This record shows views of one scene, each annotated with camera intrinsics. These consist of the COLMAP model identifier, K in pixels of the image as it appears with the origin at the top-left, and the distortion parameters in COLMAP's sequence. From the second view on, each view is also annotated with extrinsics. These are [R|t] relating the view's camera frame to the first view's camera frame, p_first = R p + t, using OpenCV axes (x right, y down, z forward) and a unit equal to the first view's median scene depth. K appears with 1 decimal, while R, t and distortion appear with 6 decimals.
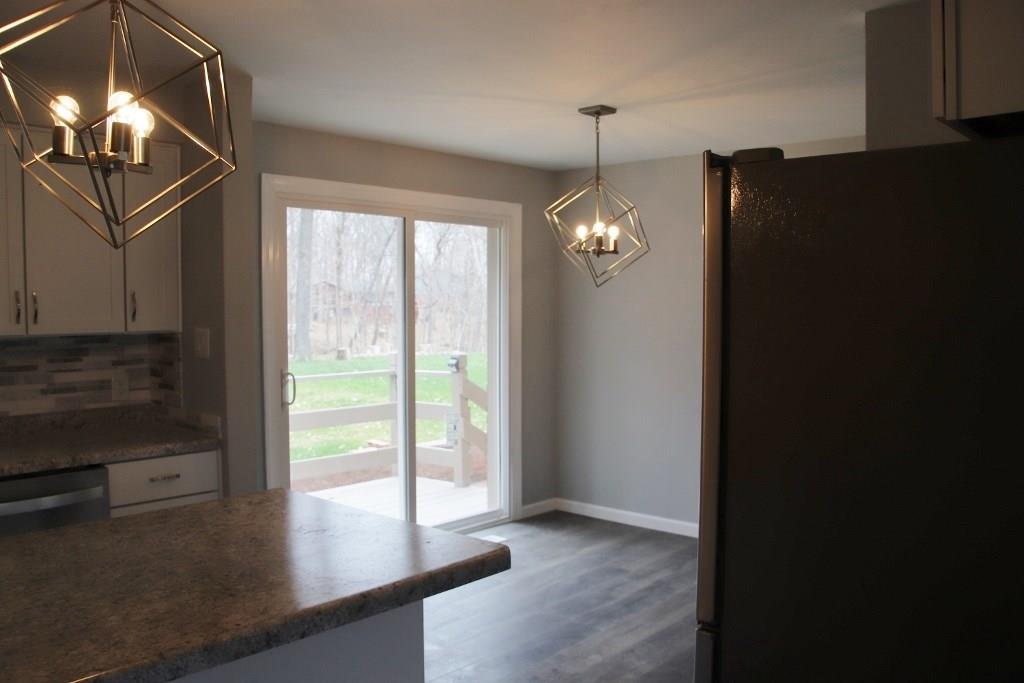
lens RADIAL K [[858.8, 0, 505.6], [0, 858.8, 351.2], [0, 0, 1]] dist [-0.170419, 0.124835]
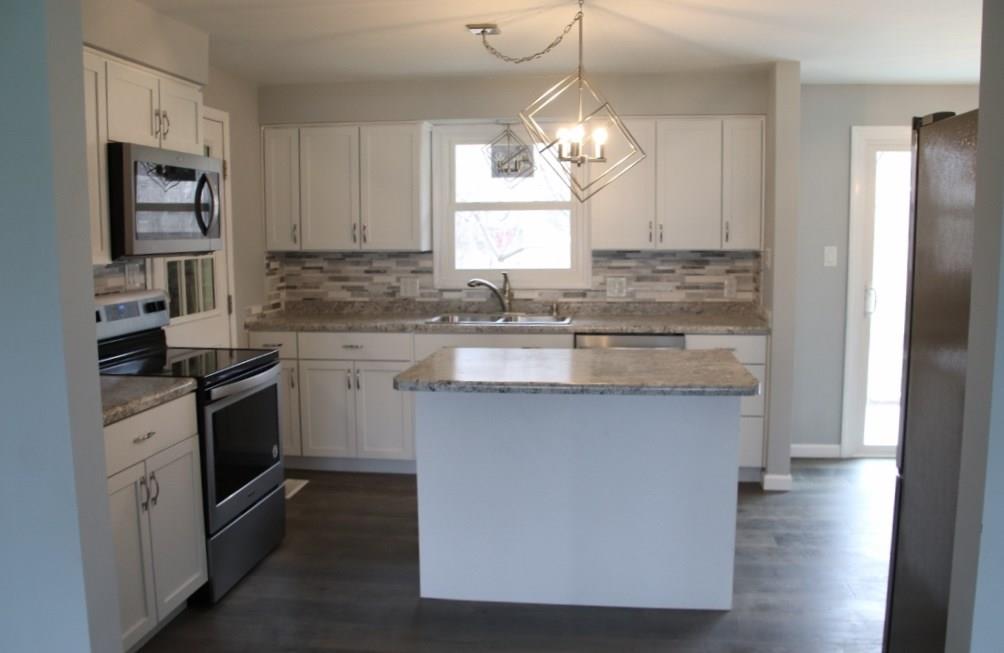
lens RADIAL K [[858.0, 0, 502.3], [0, 858.0, 337.0], [0, 0, 1]] dist [-0.118515, 0.008757]
pose [[0.570201, 0.100905, -0.815285, 0.537287], [-0.042940, 0.994732, 0.093083, 0.007429], [0.820382, -0.018068, 0.571530, -0.161679]]
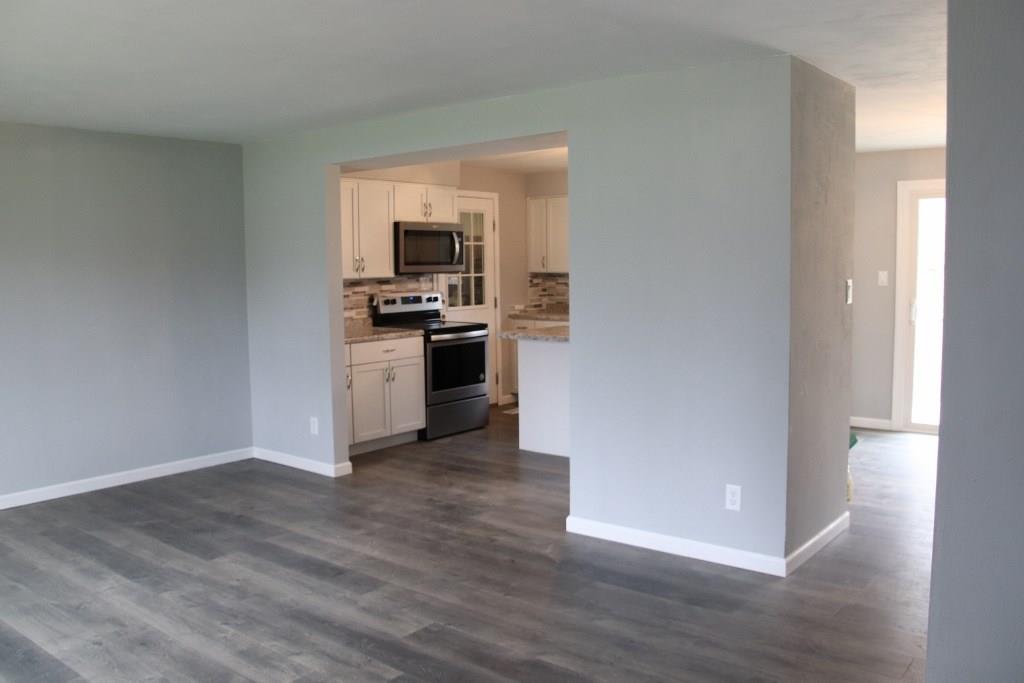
lens RADIAL K [[858.8, 0, 501.2], [0, 858.8, 360.7], [0, 0, 1]] dist [-0.170419, 0.124835]
pose [[0.039950, 0.116709, -0.992362, 1.605435], [-0.042935, 0.992438, 0.114989, -0.014947], [0.998279, 0.038014, 0.044659, 0.180820]]
